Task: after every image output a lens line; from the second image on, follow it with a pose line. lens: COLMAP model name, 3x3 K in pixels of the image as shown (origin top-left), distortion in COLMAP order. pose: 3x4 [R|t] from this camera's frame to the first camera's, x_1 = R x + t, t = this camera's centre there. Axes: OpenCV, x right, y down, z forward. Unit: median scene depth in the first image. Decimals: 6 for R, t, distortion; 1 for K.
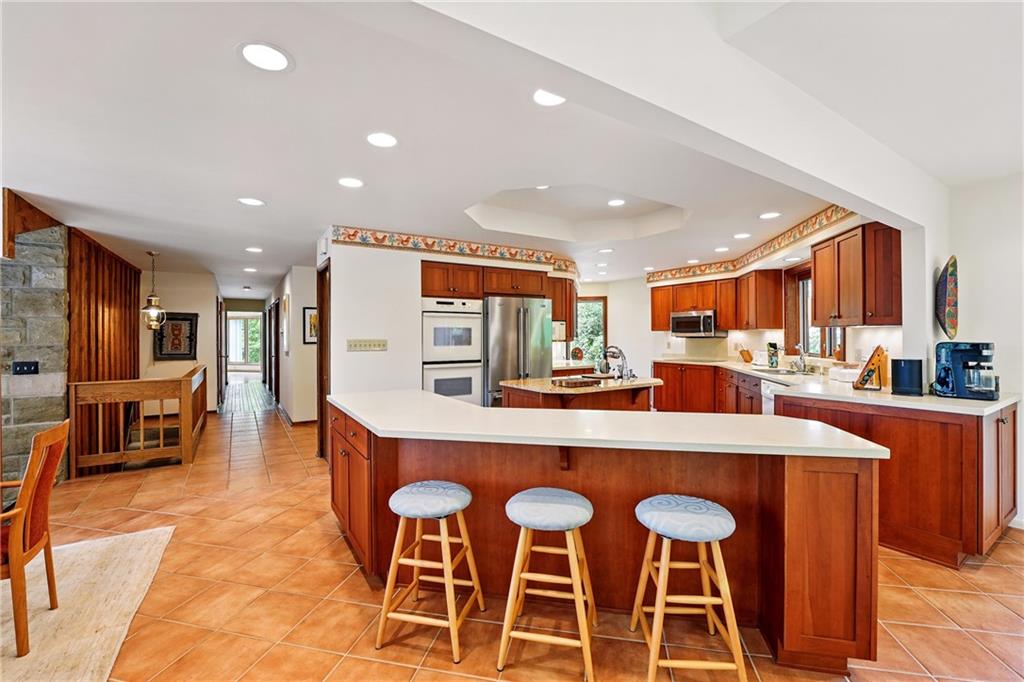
lens RADIAL K [[430.0, 0, 510.9], [0, 430.0, 334.9], [0, 0, 1]] dist [-0.023104, -0.000173]
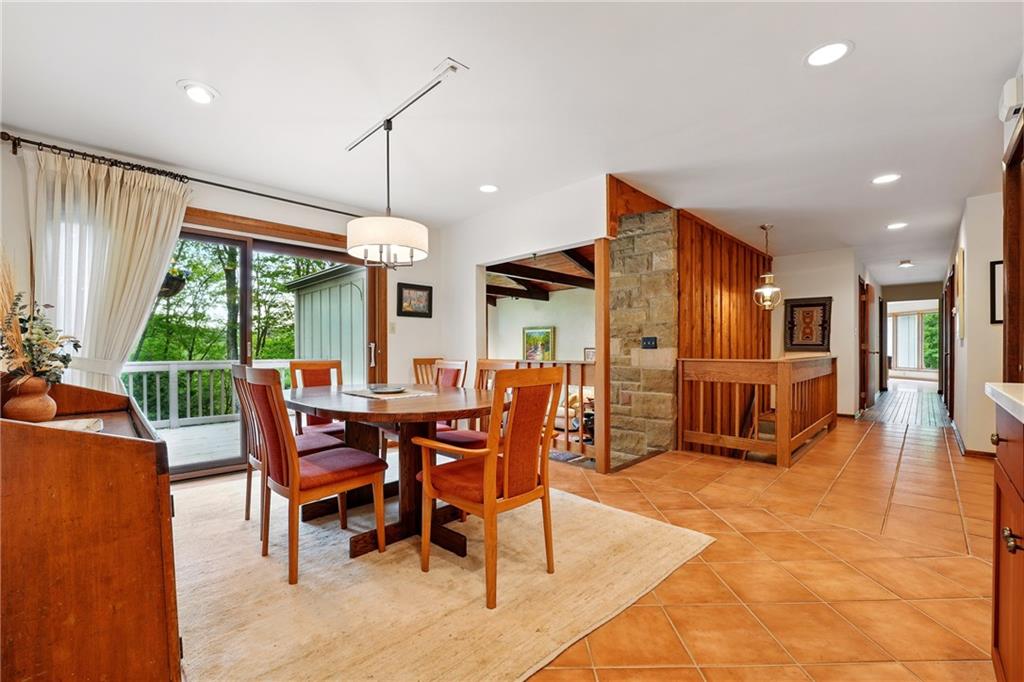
lens RADIAL K [[428.0, 0, 510.0], [0, 428.0, 348.1], [0, 0, 1]] dist [-0.020787, -0.000133]
pose [[0.217374, 0.006331, -0.976068, -0.104247], [0.002679, 0.999971, 0.007083, 0.079485], [0.976085, -0.004155, 0.217351, 0.354162]]
